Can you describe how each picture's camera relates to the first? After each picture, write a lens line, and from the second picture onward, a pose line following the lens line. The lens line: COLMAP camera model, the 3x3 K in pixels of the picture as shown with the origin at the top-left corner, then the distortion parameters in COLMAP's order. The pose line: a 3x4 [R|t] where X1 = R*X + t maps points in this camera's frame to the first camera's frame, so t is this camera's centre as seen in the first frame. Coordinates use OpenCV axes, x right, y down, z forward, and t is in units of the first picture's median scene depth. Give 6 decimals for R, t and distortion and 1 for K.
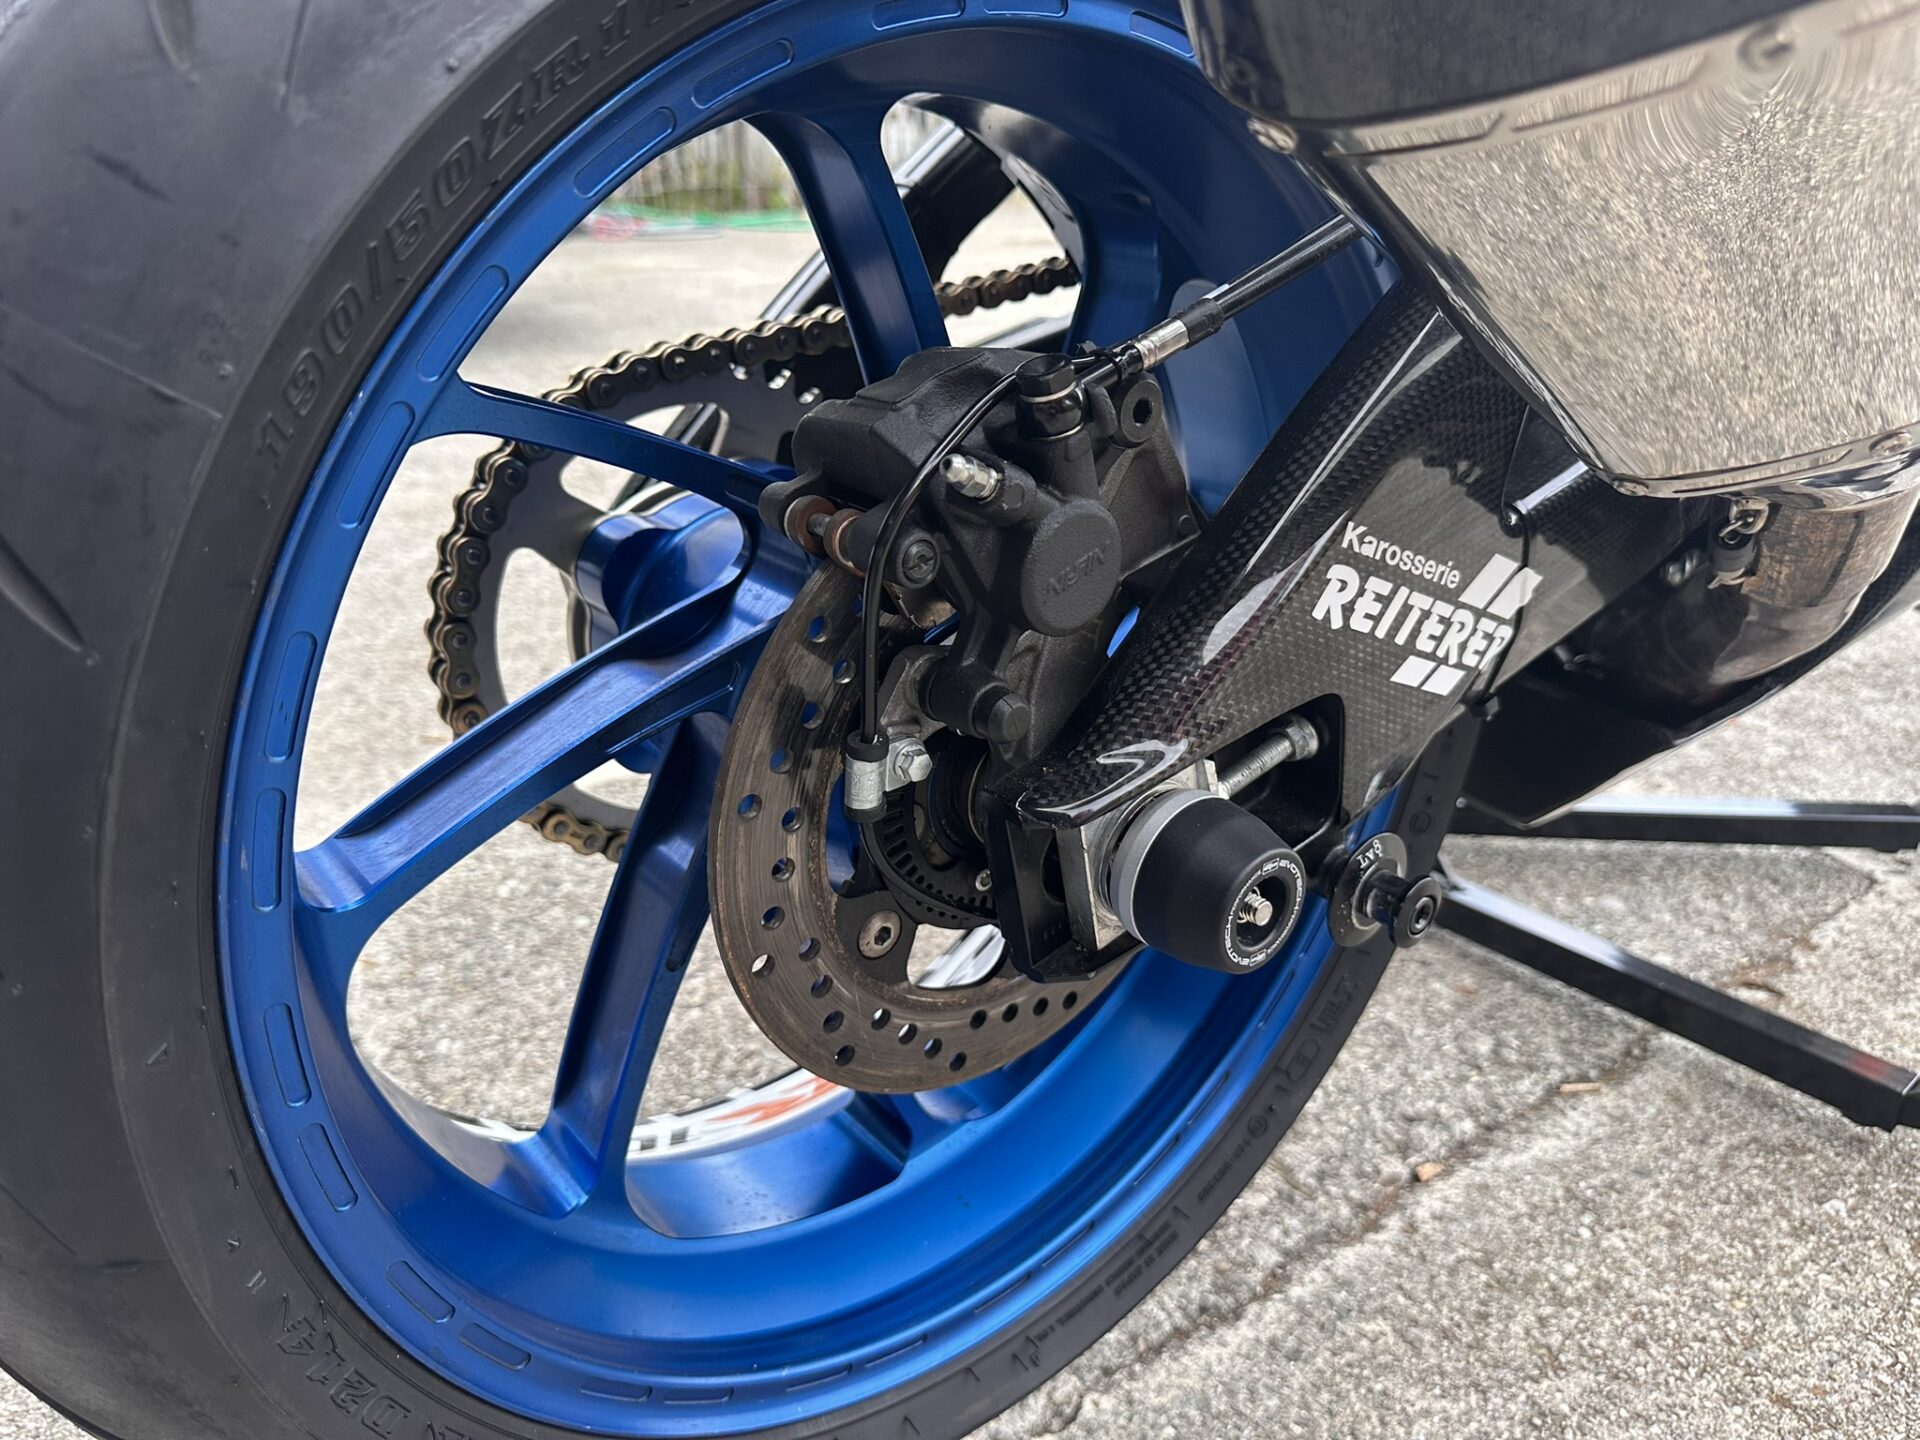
lens RADIAL K [[1360.3, 0, 960.0], [0, 1360.3, 720.0], [0, 0, 1]] dist [-0.005584, -0.007663]
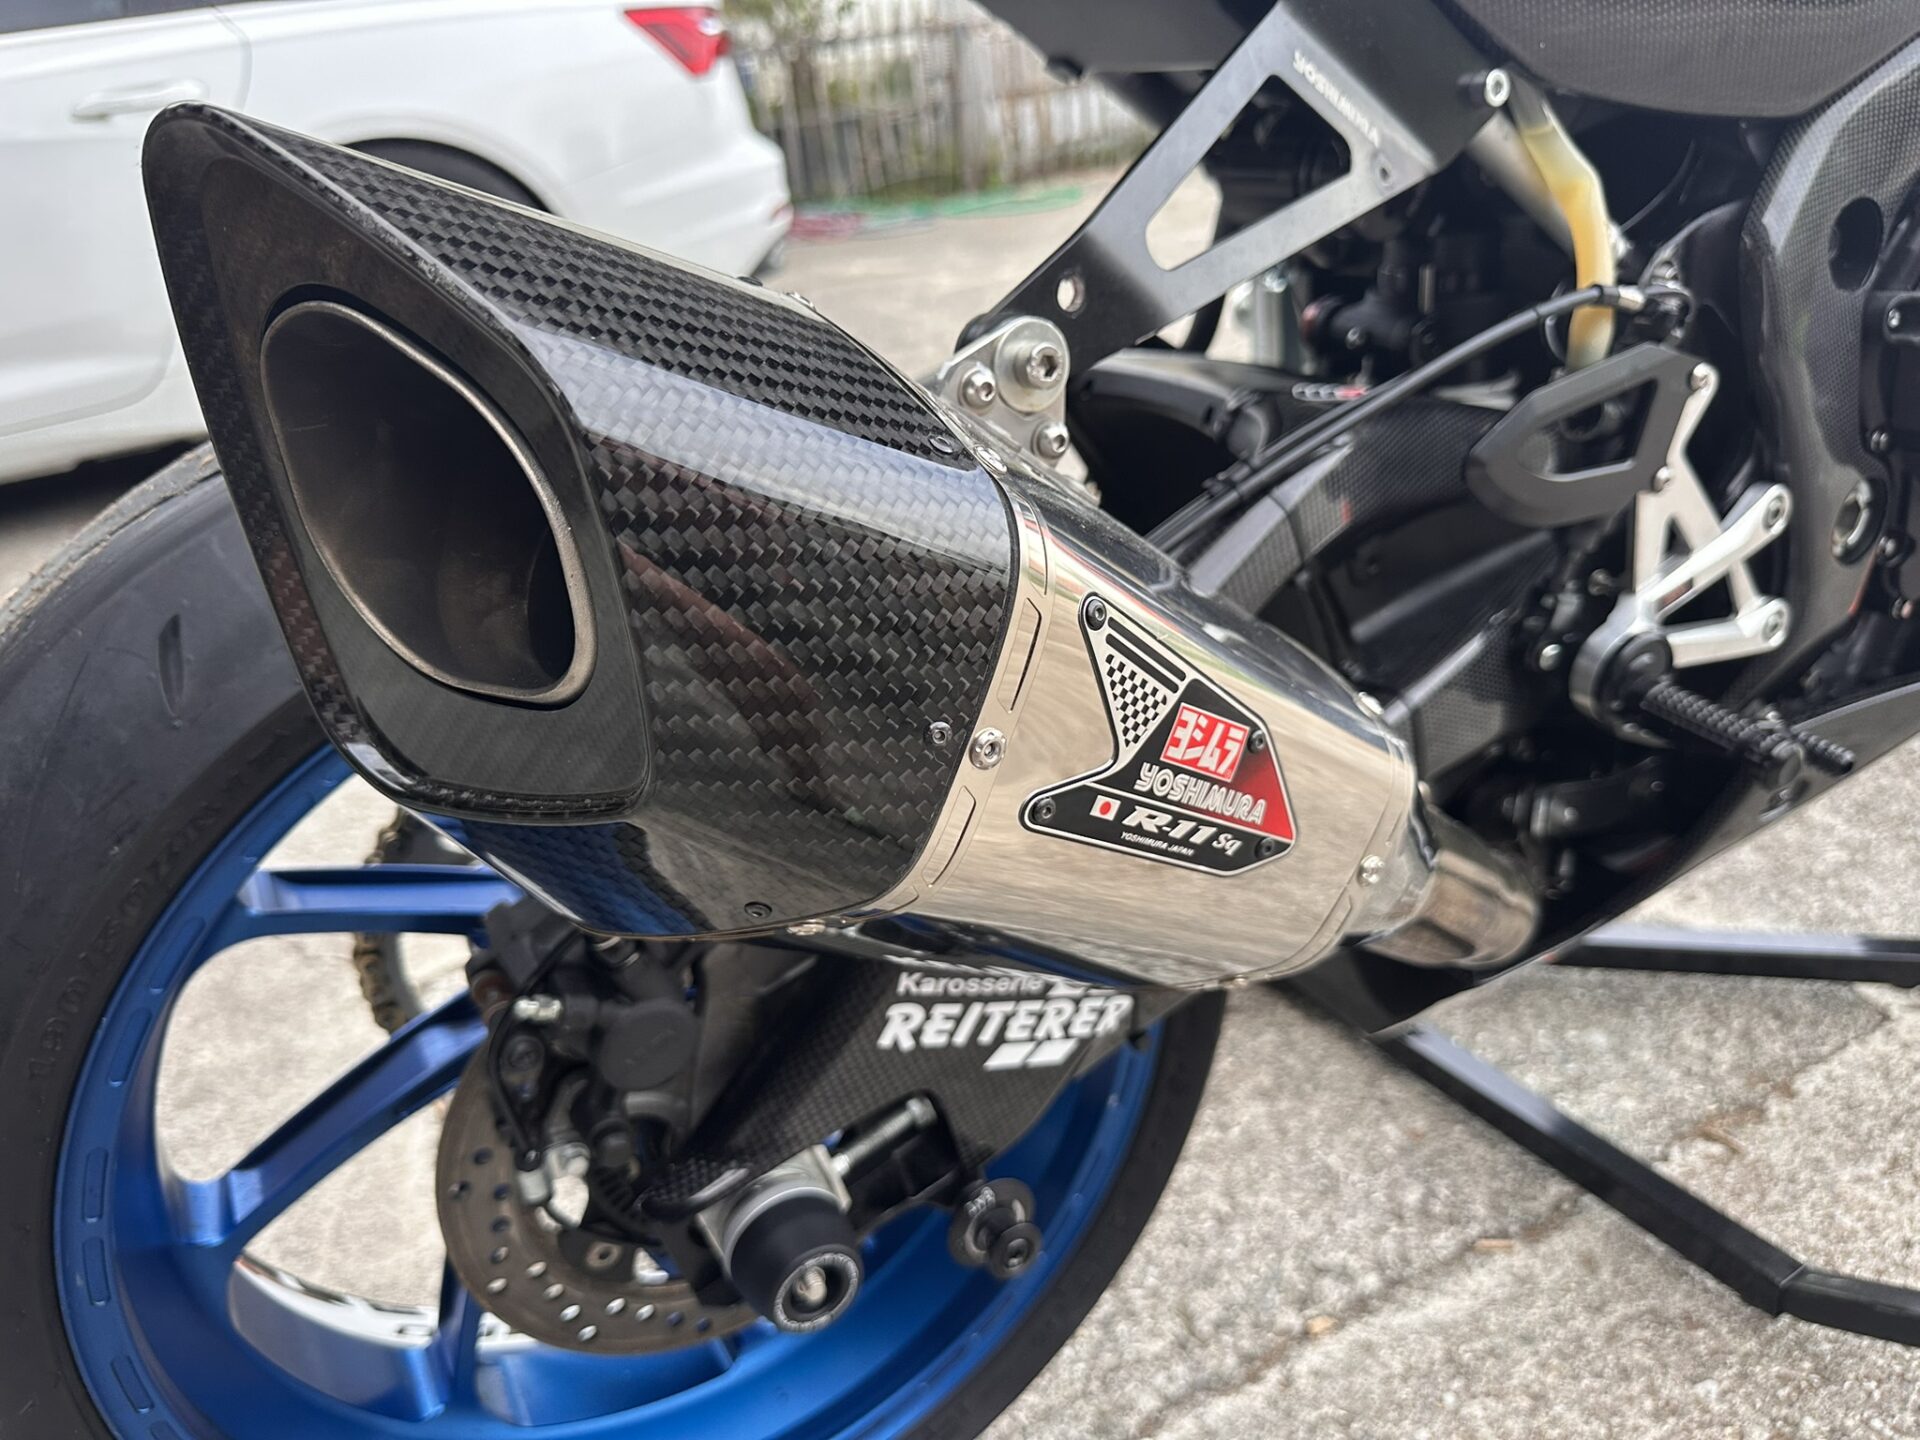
lens RADIAL K [[1360.3, 0, 960.0], [0, 1360.3, 720.0], [0, 0, 1]] dist [-0.005584, -0.007663]
pose [[0.982708, -0.019447, -0.184137, 0.259794], [0.025282, 0.999248, 0.029391, -0.188909], [0.183427, -0.033538, 0.982461, -0.111615]]
